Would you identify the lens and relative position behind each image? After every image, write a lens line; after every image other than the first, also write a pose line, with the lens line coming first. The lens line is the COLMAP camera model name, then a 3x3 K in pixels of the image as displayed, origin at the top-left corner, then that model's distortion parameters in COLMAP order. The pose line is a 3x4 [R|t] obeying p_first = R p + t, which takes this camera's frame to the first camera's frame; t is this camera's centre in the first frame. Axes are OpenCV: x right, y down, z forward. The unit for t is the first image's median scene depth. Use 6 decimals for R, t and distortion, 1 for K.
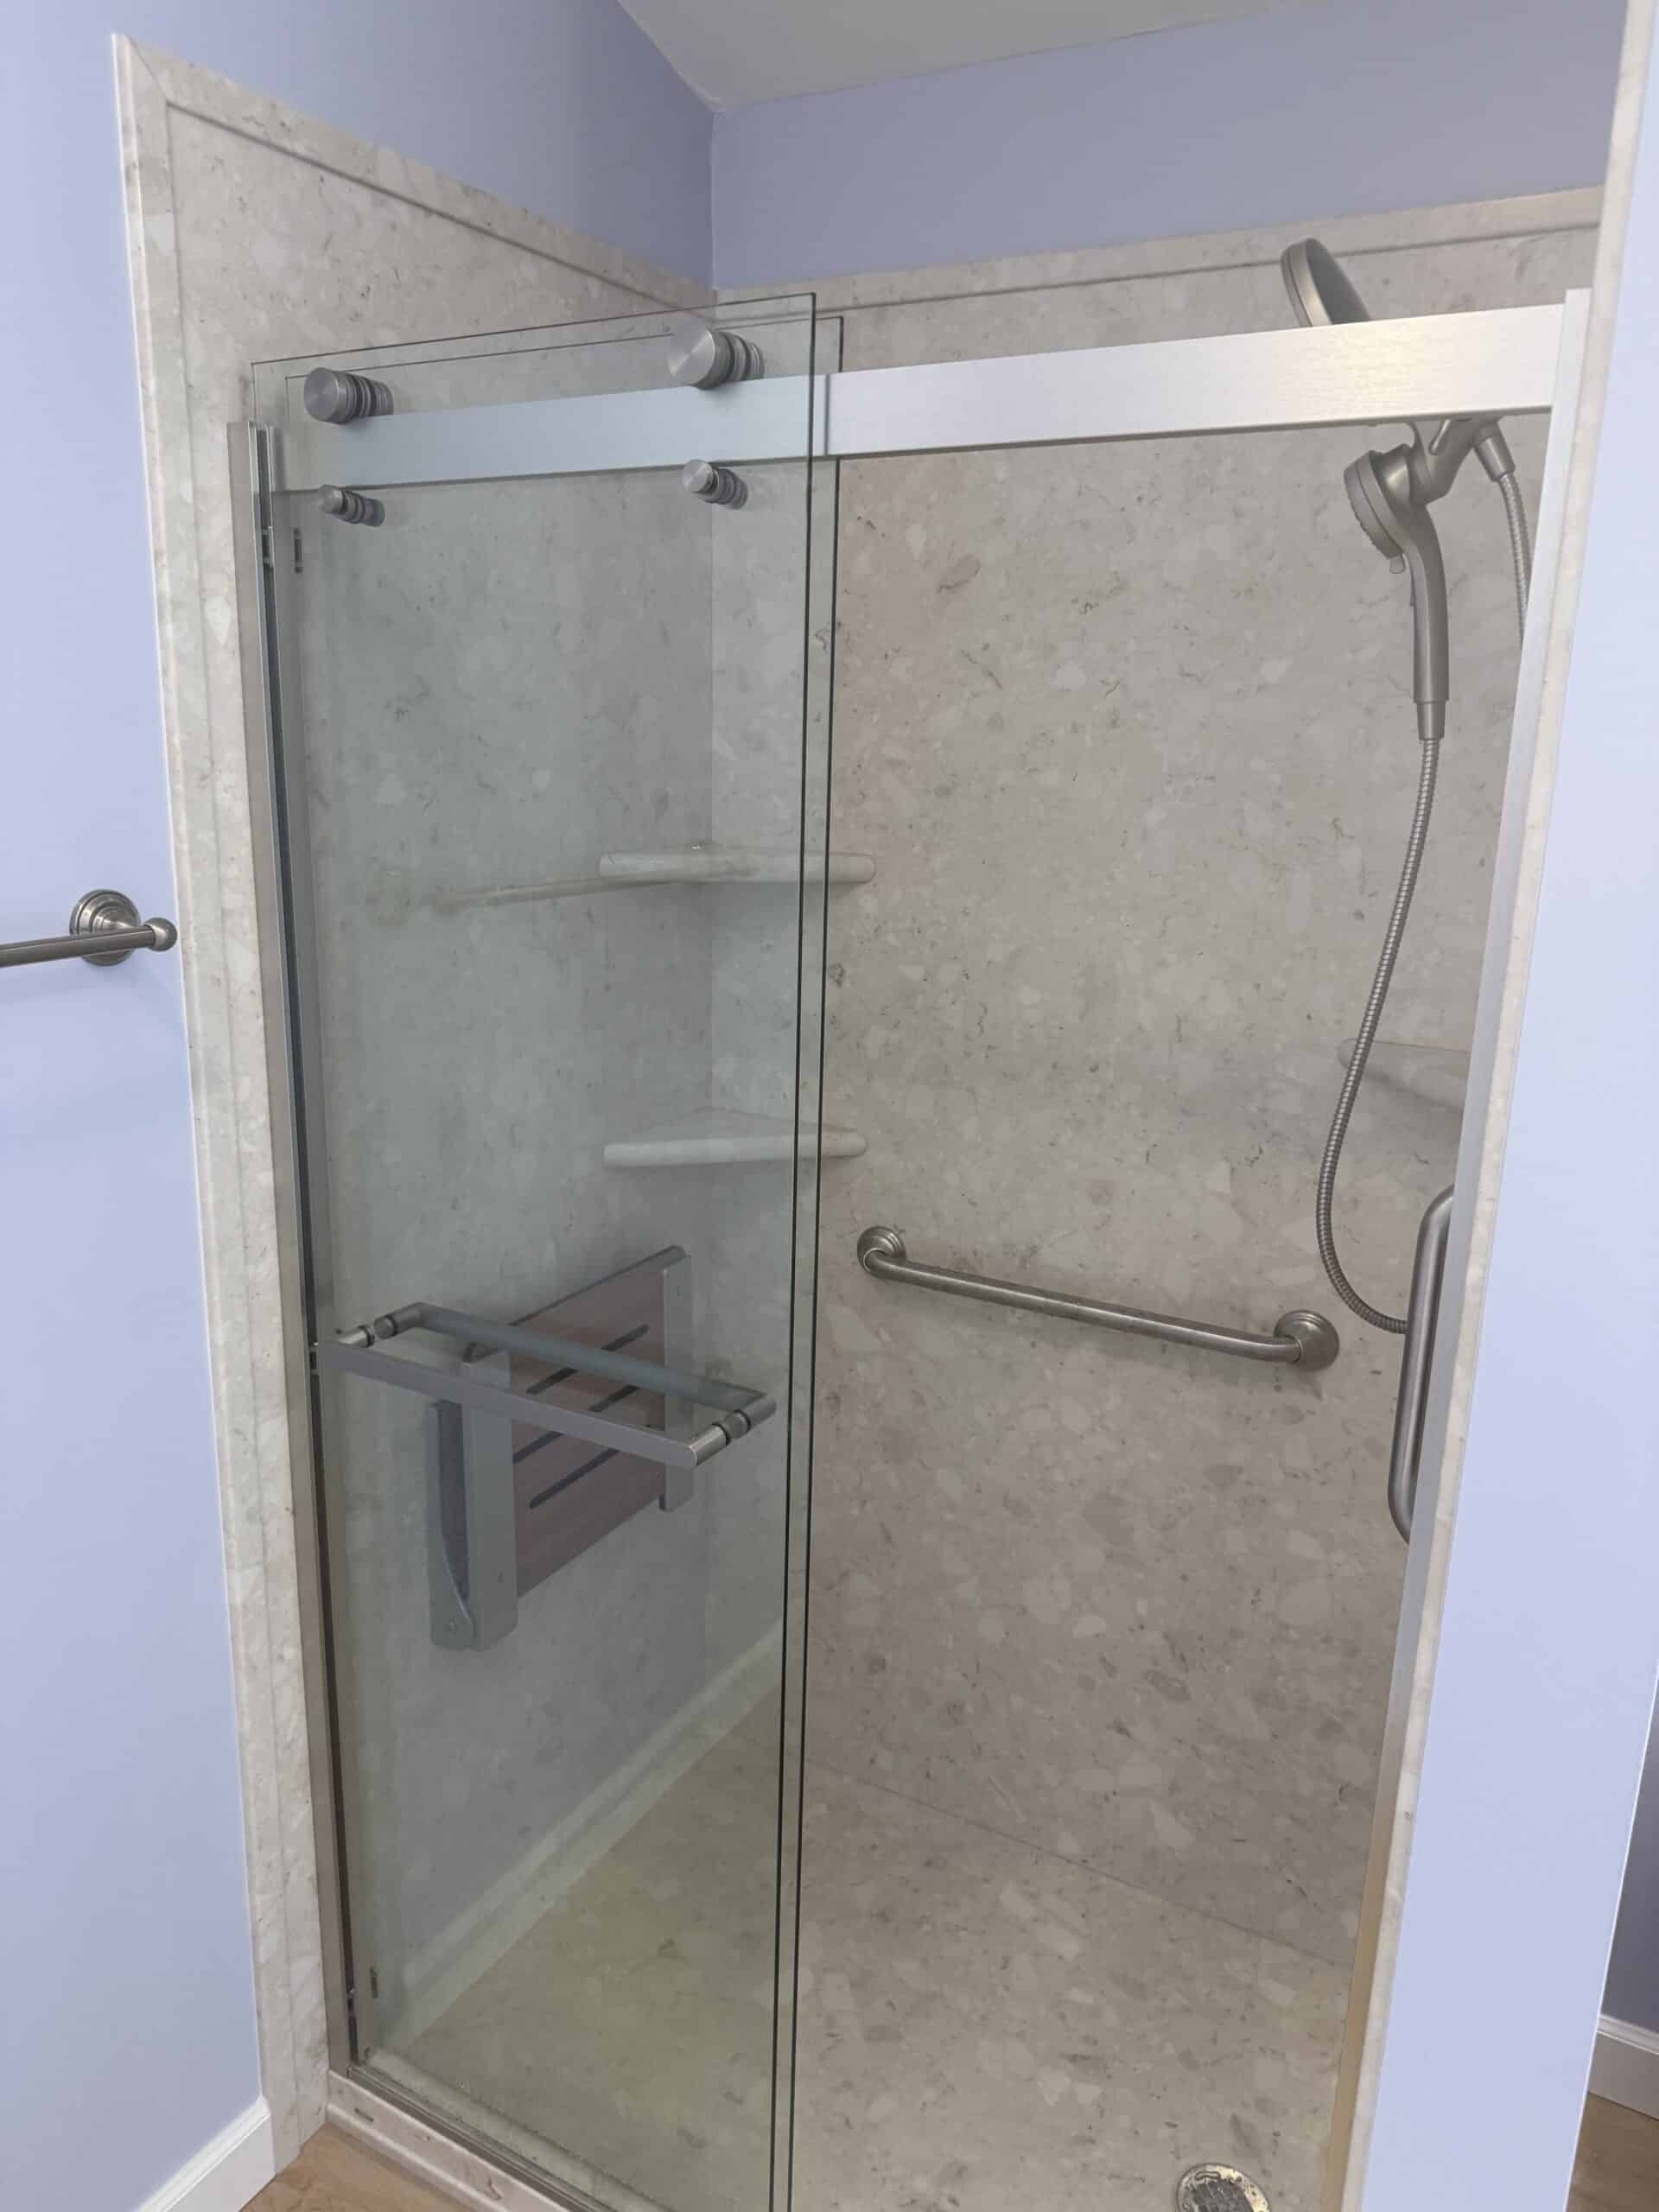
lens RADIAL K [[1576.9, 0, 828.1], [0, 1576.9, 1100.1], [0, 0, 1]] dist [0.040920, -0.055904]
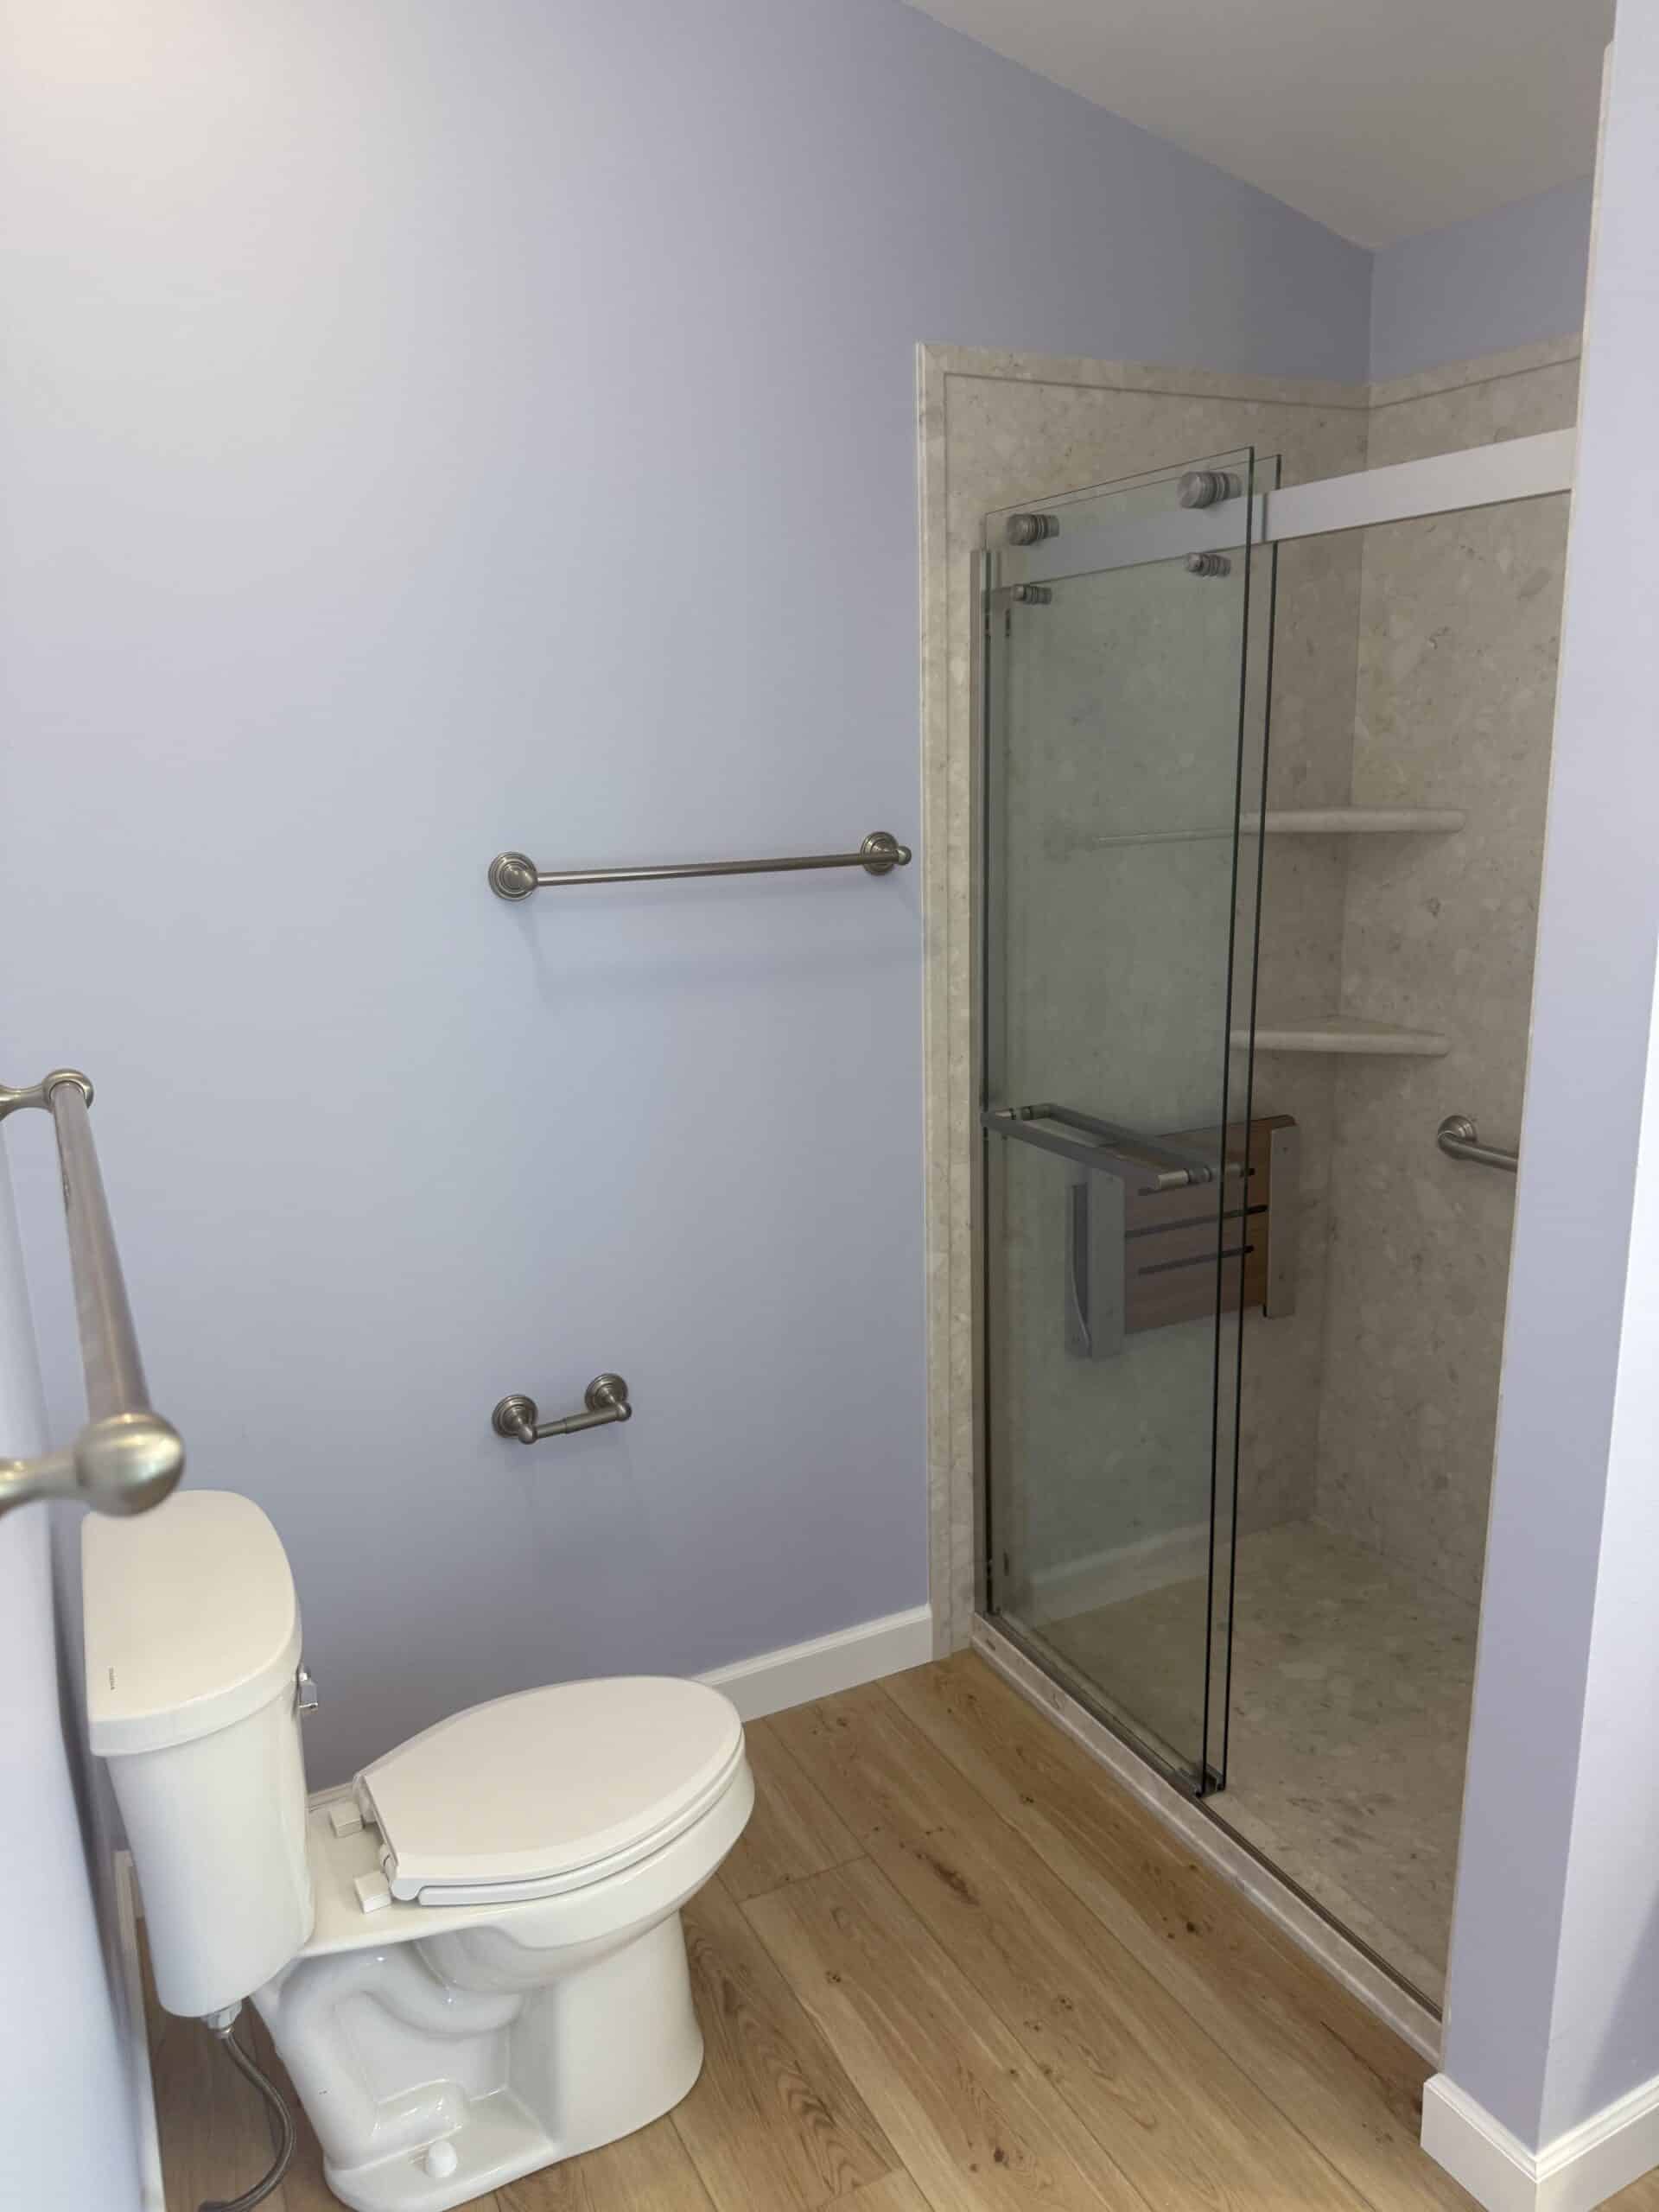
lens RADIAL K [[1576.9, 0, 807.3], [0, 1576.9, 1102.9], [0, 0, 1]] dist [0.040920, -0.055904]
pose [[0.828296, 0.078159, -0.554812, 0.371252], [-0.082726, 0.996430, 0.016869, 0.114417], [0.554150, 0.031925, 0.831804, -0.384200]]
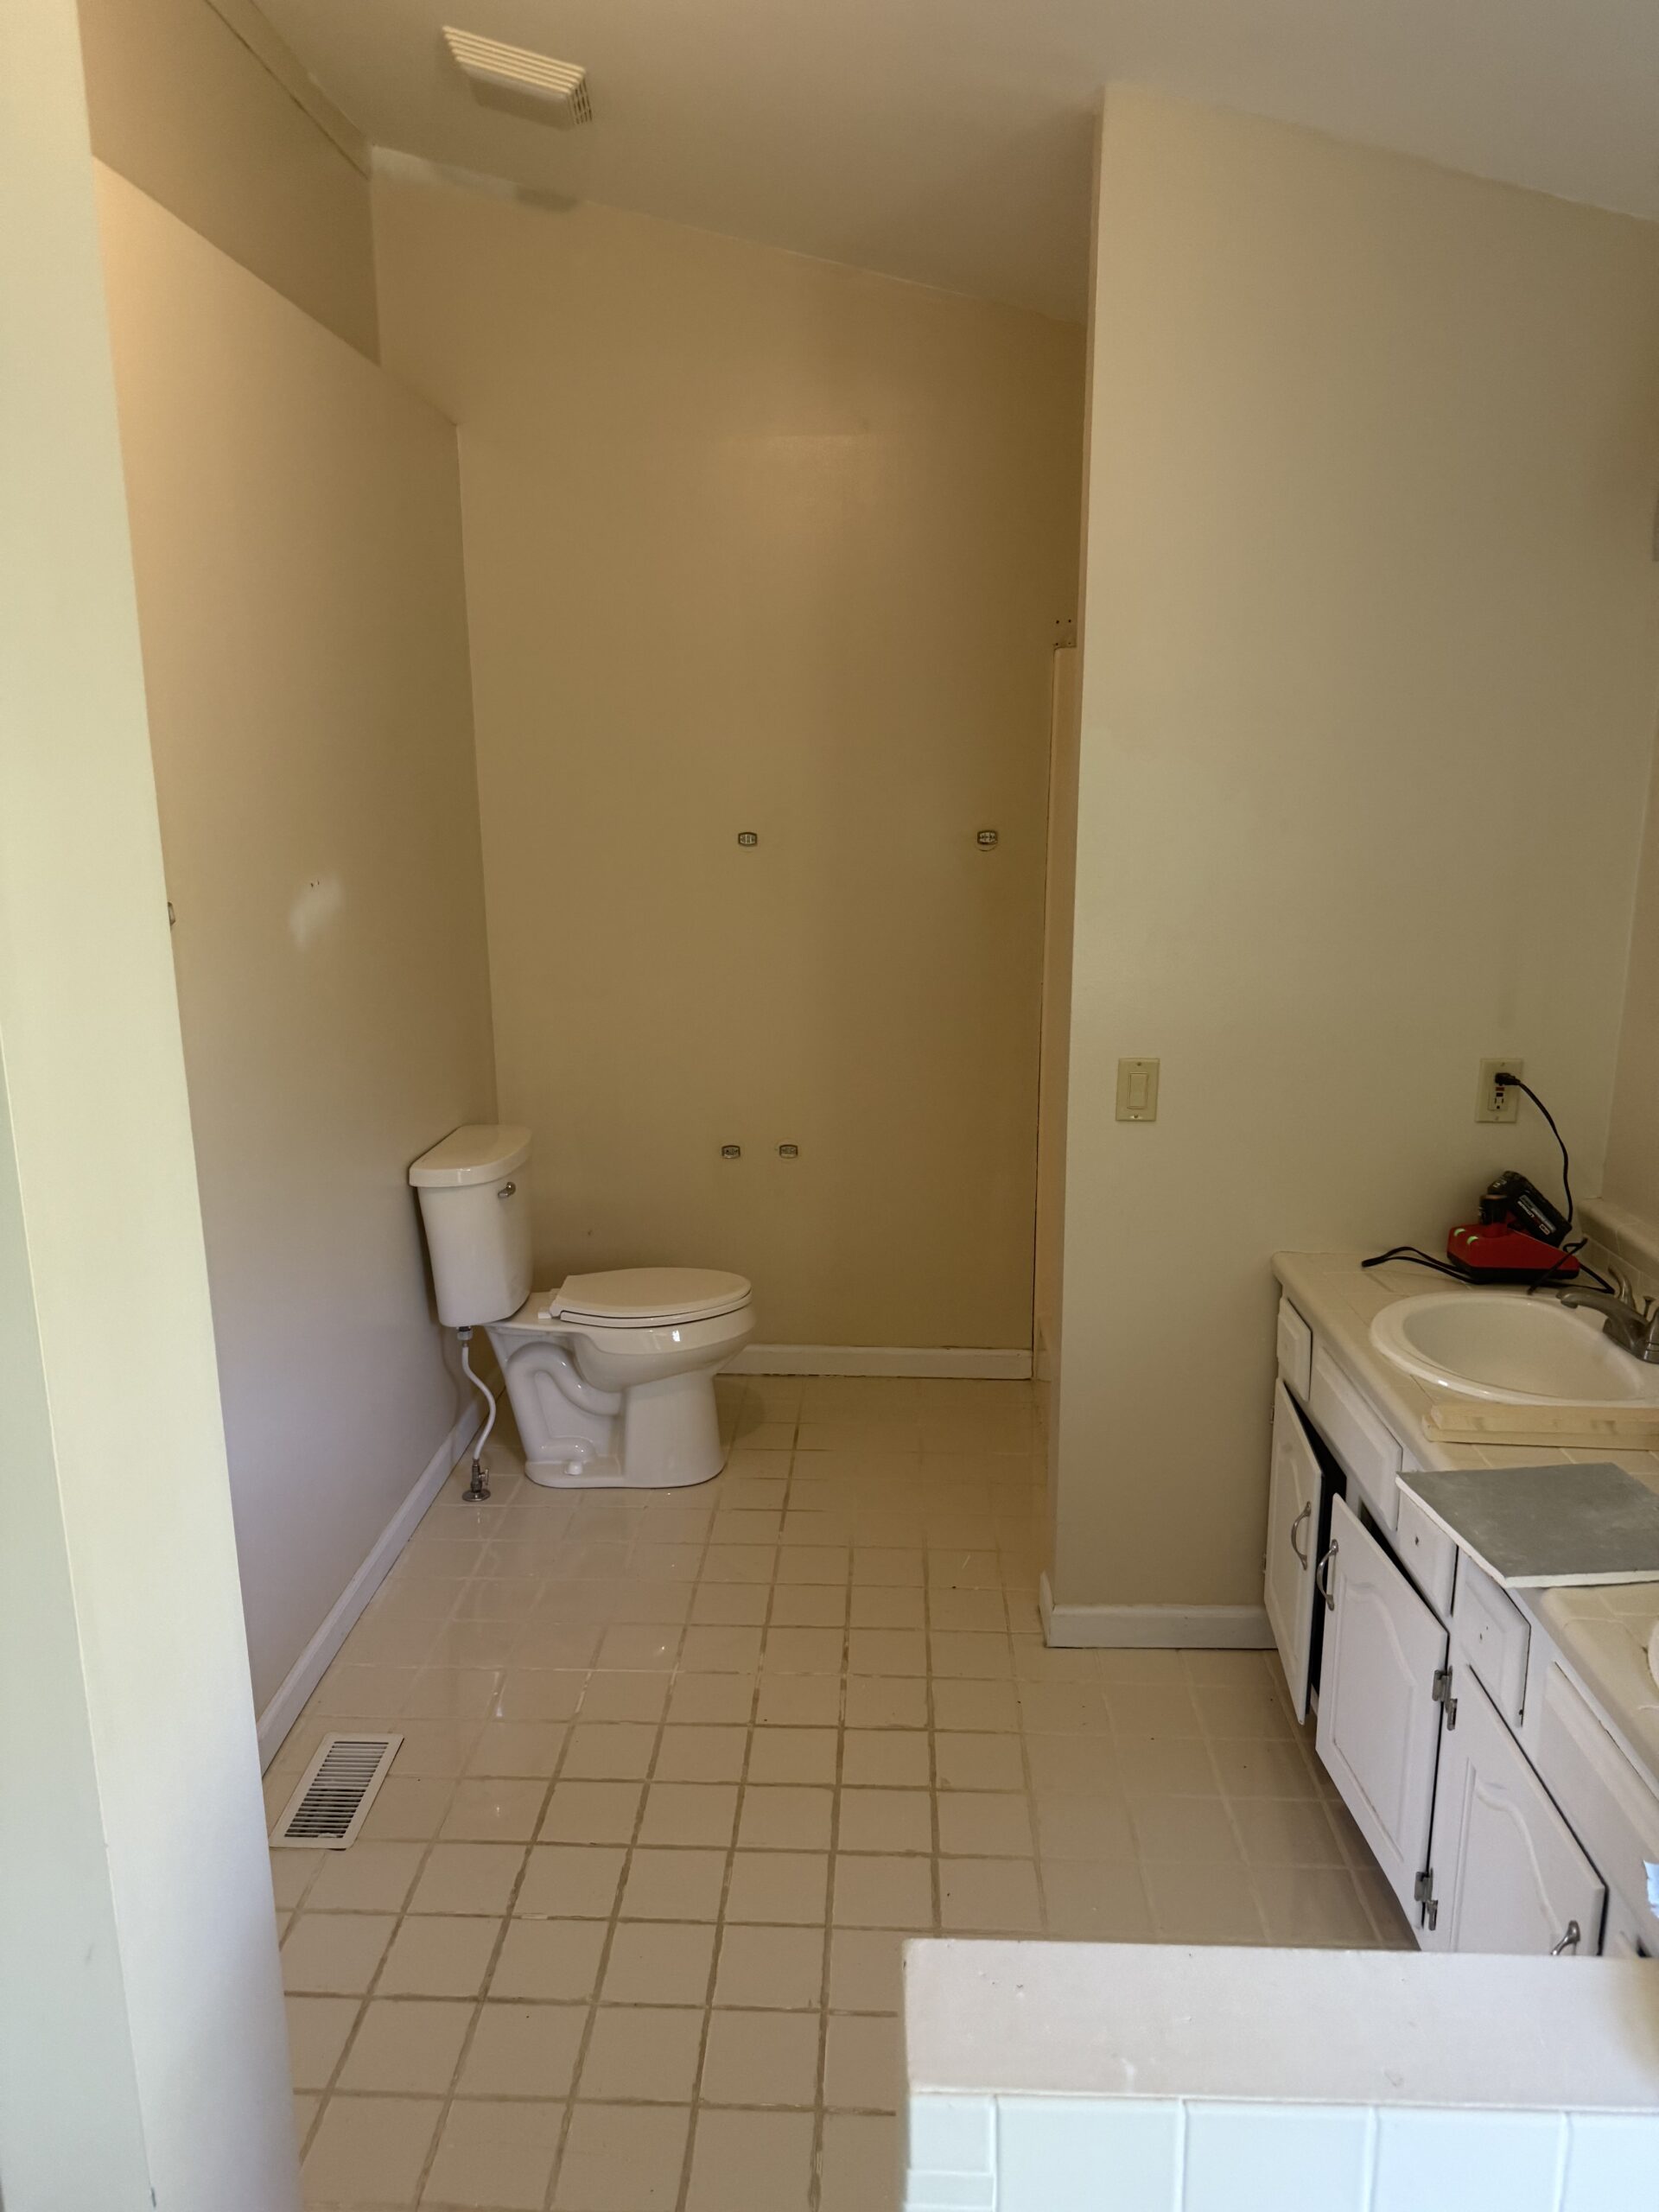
lens RADIAL K [[1576.9, 0, 839.4], [0, 1576.9, 1100.5], [0, 0, 1]] dist [0.040920, -0.055904]
pose [[0.467544, 0.153710, -0.870503, 1.520107], [-0.187127, 0.979658, 0.072478, 0.153225], [0.863936, 0.129008, 0.486797, -0.398931]]
